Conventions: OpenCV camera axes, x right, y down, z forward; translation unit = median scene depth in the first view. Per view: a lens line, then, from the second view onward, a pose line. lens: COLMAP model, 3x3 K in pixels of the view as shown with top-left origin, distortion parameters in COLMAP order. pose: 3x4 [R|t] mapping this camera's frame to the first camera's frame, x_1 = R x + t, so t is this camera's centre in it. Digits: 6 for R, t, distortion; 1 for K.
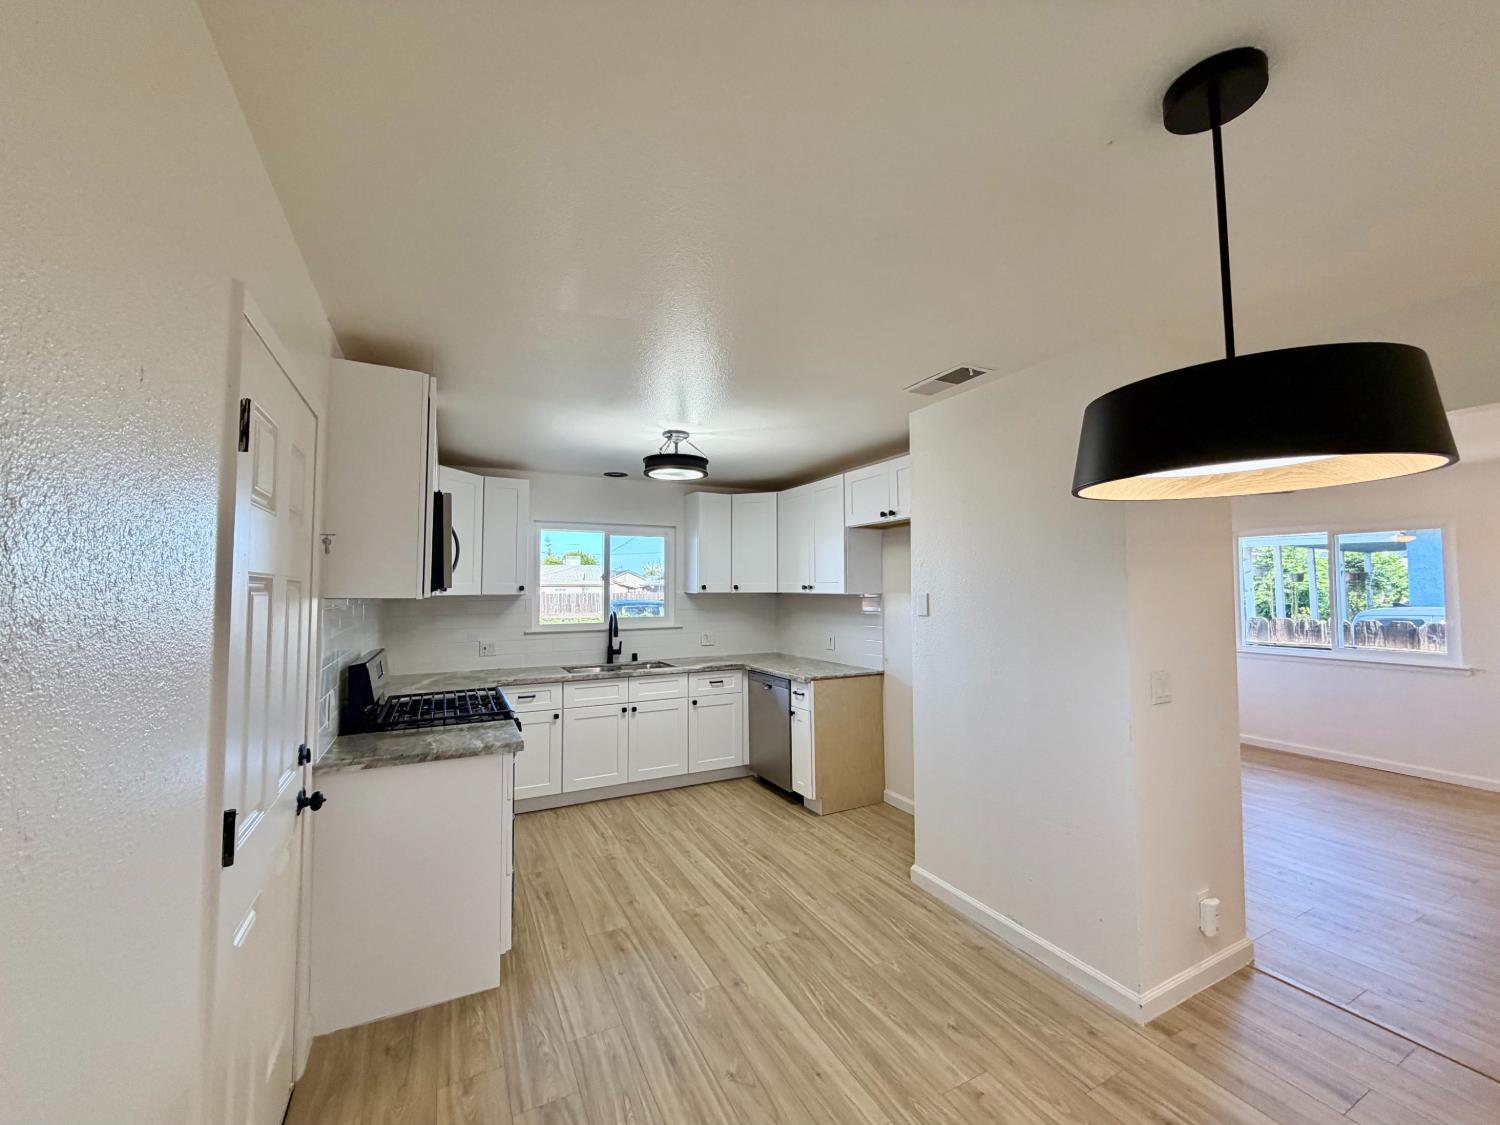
lens RADIAL K [[596.2, 0, 747.8], [0, 596.2, 565.7], [0, 0, 1]] dist [-0.000160, 0.000353]
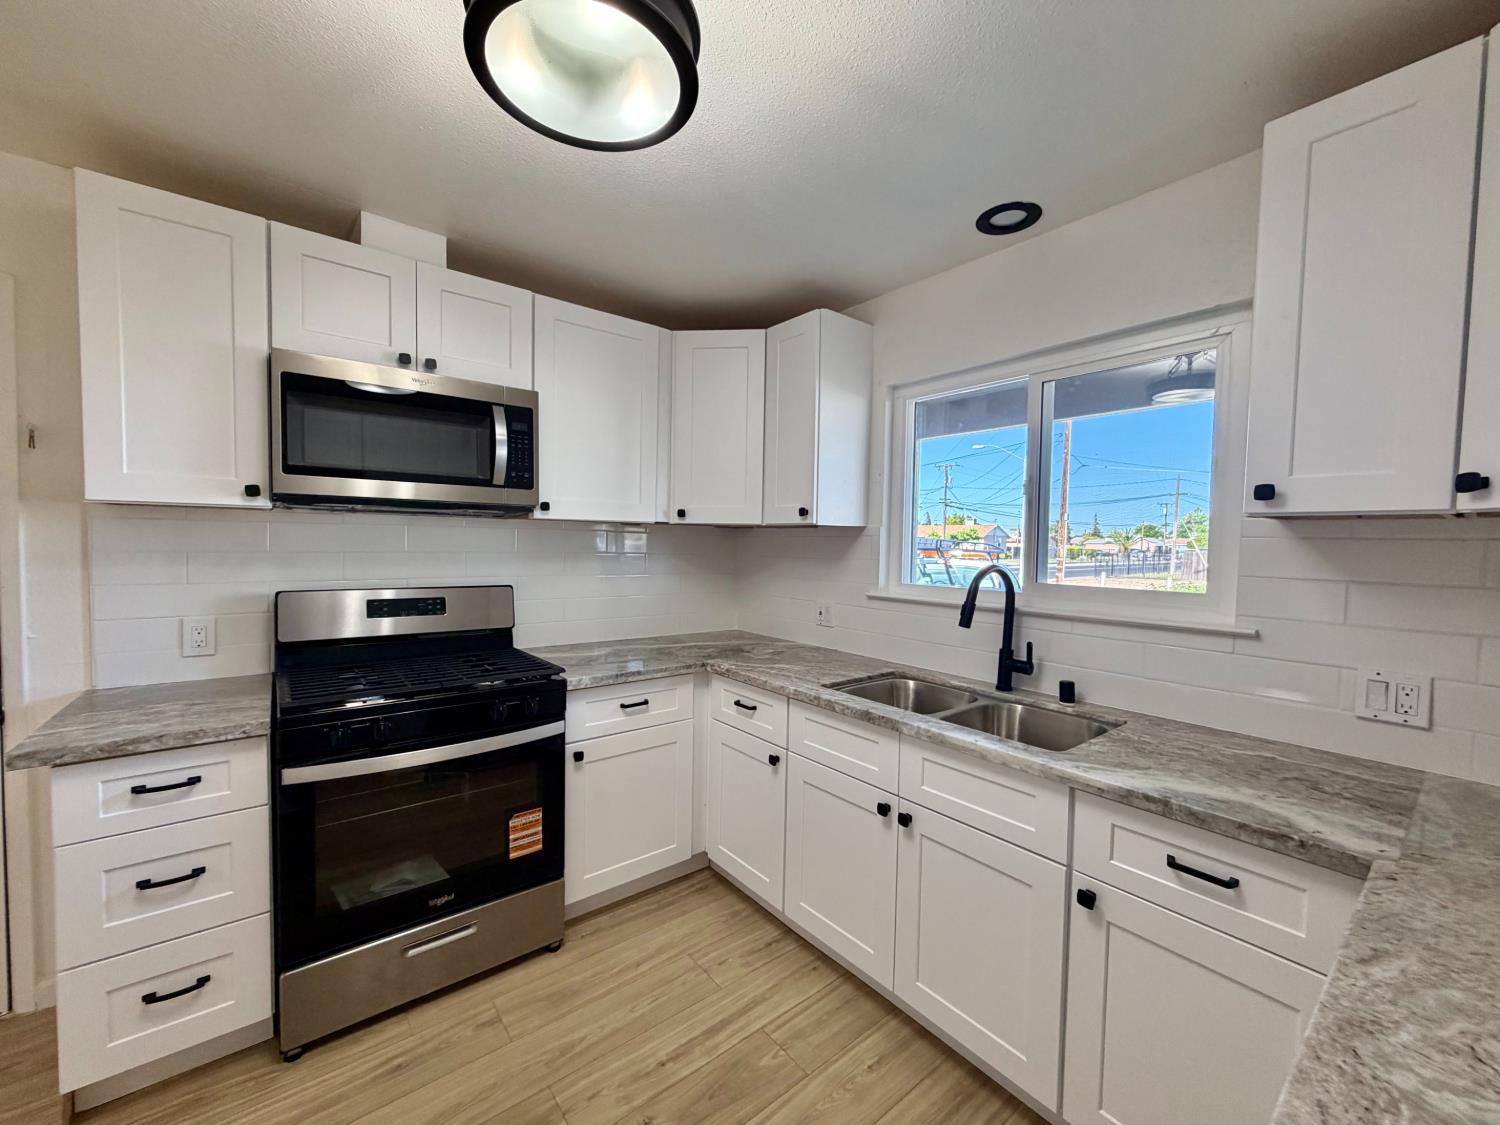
lens RADIAL K [[596.2, 0, 748.9], [0, 596.2, 563.9], [0, 0, 1]] dist [-0.000160, 0.000353]
pose [[0.204448, 0.046477, -0.977773, 0.161629], [0.021010, 0.998434, 0.051852, 0.058094], [0.978652, -0.031144, 0.203151, 0.868123]]
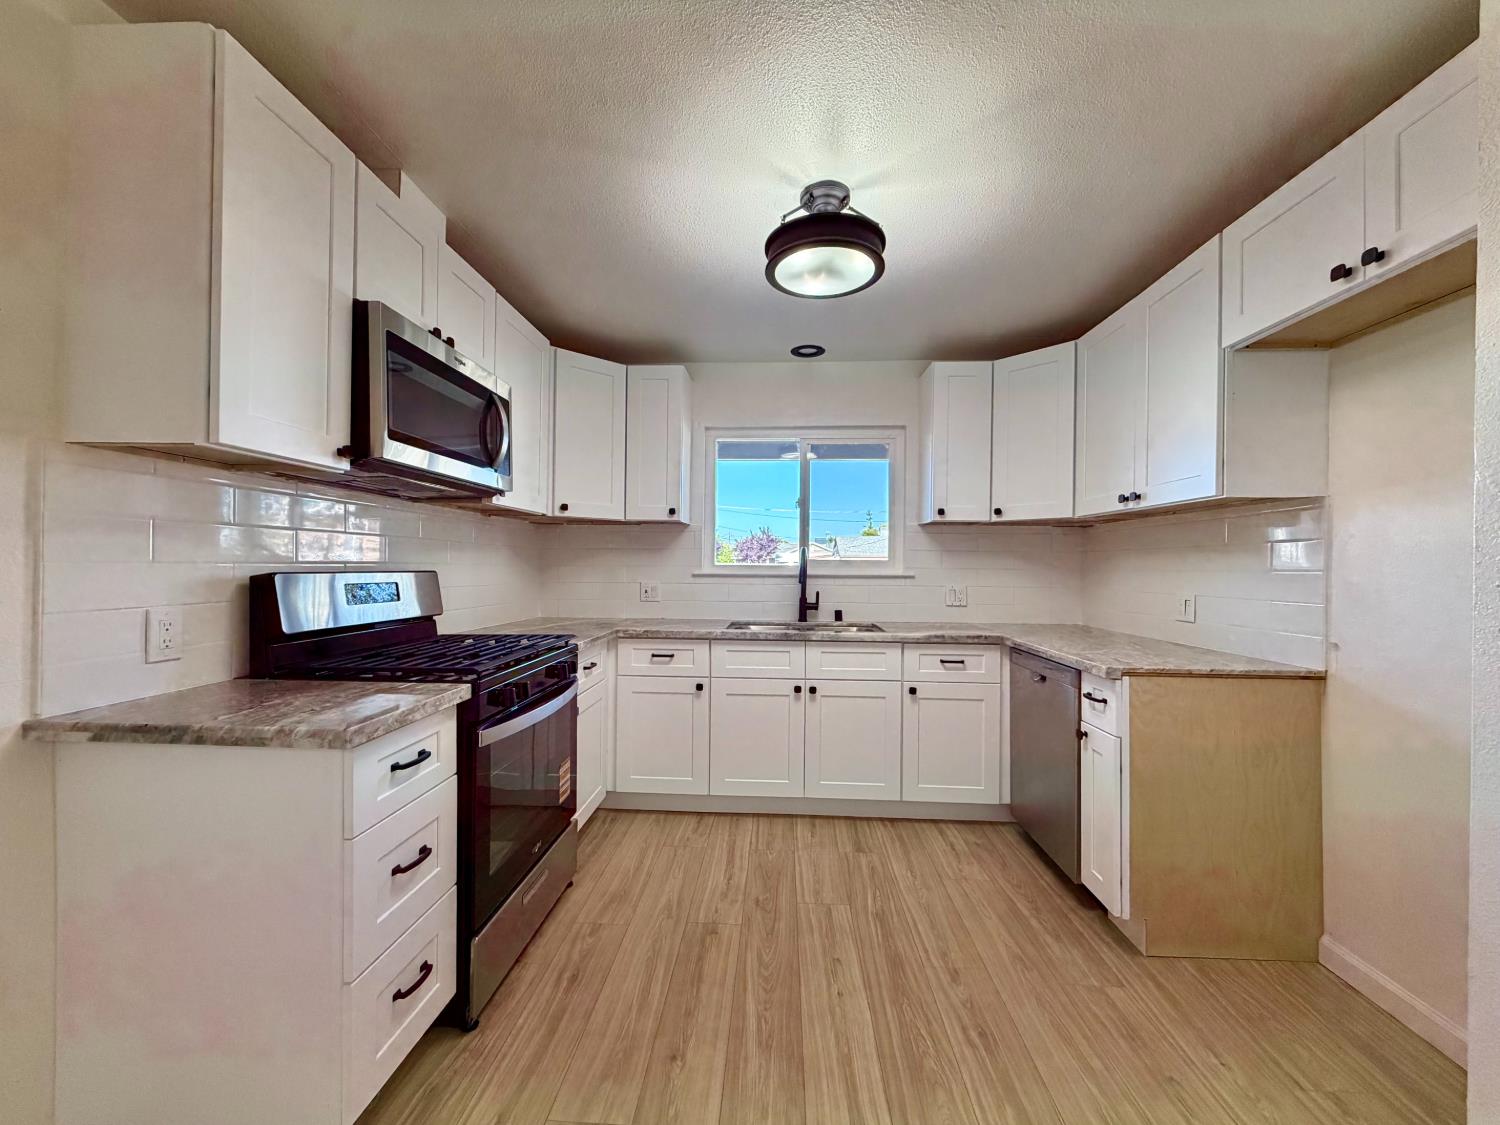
lens RADIAL K [[596.2, 0, 746.3], [0, 596.2, 563.2], [0, 0, 1]] dist [-0.000160, 0.000353]
pose [[0.861313, 0.011326, -0.507948, 0.083769], [0.008430, 0.999295, 0.036577, 0.078759], [0.508004, -0.035787, 0.860611, 0.416736]]
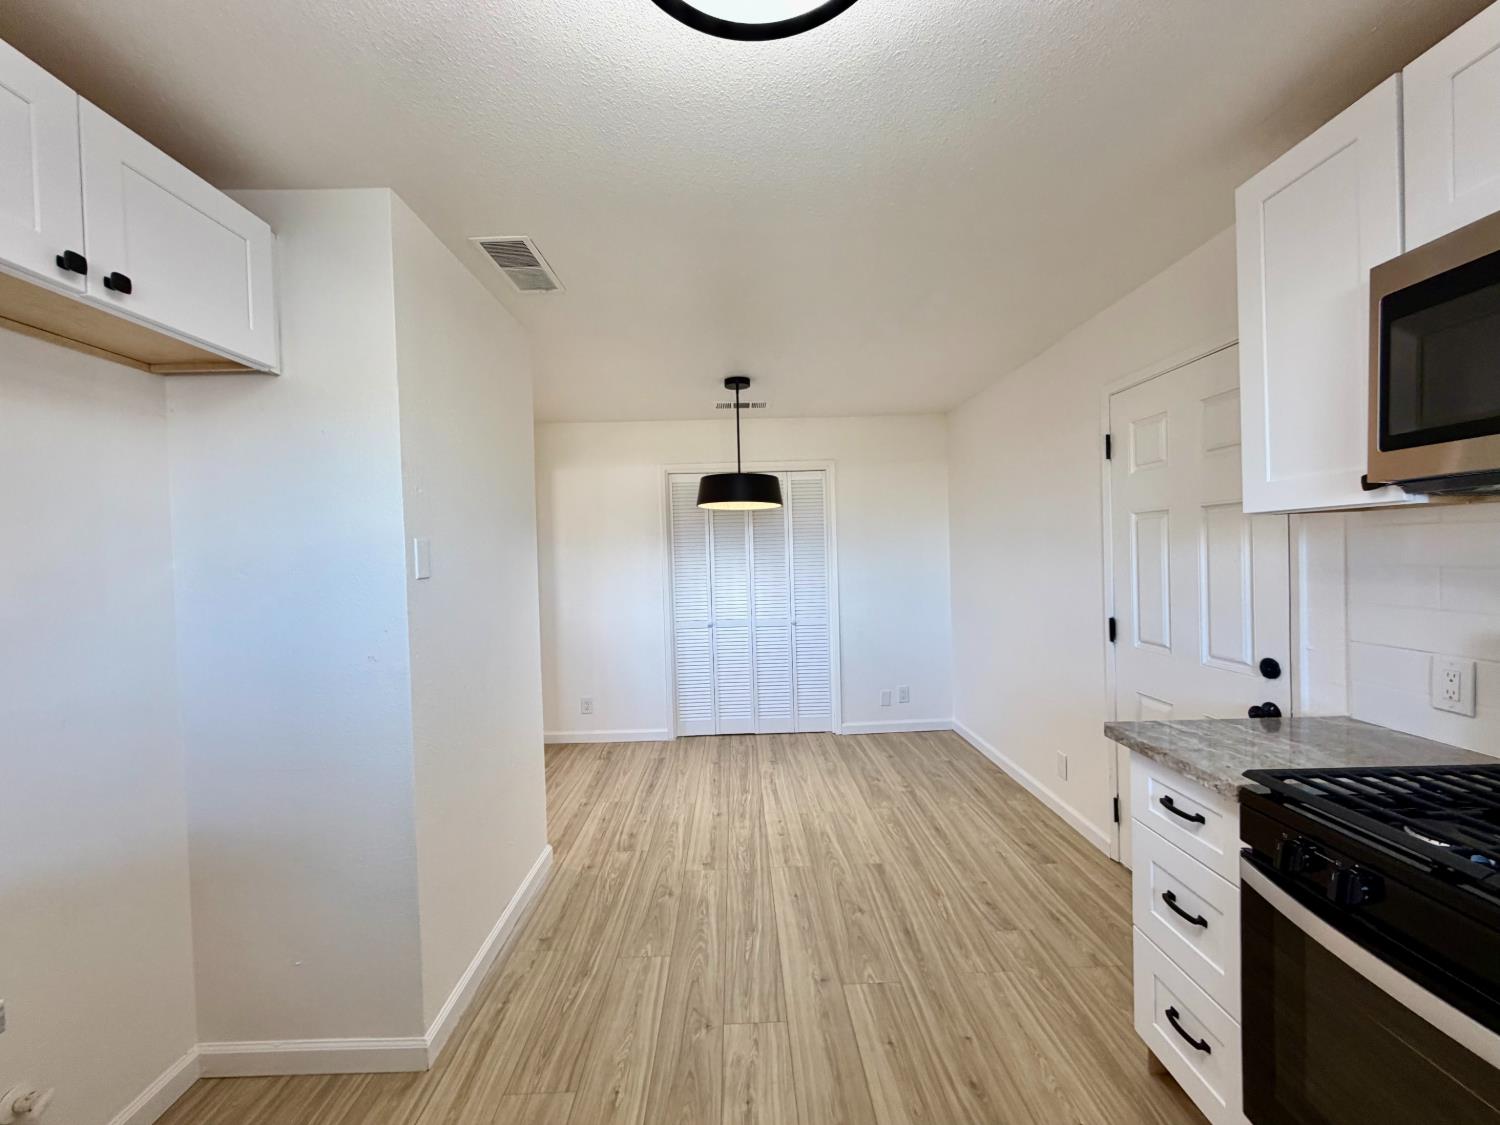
lens RADIAL K [[596.2, 0, 750.7], [0, 596.2, 558.8], [0, 0, 1]] dist [-0.000160, 0.000353]
pose [[-0.899860, 0.024470, 0.435492, -0.173317], [0.013286, 0.999500, -0.028707, 0.063777], [-0.435976, -0.020046, -0.899735, 1.011854]]
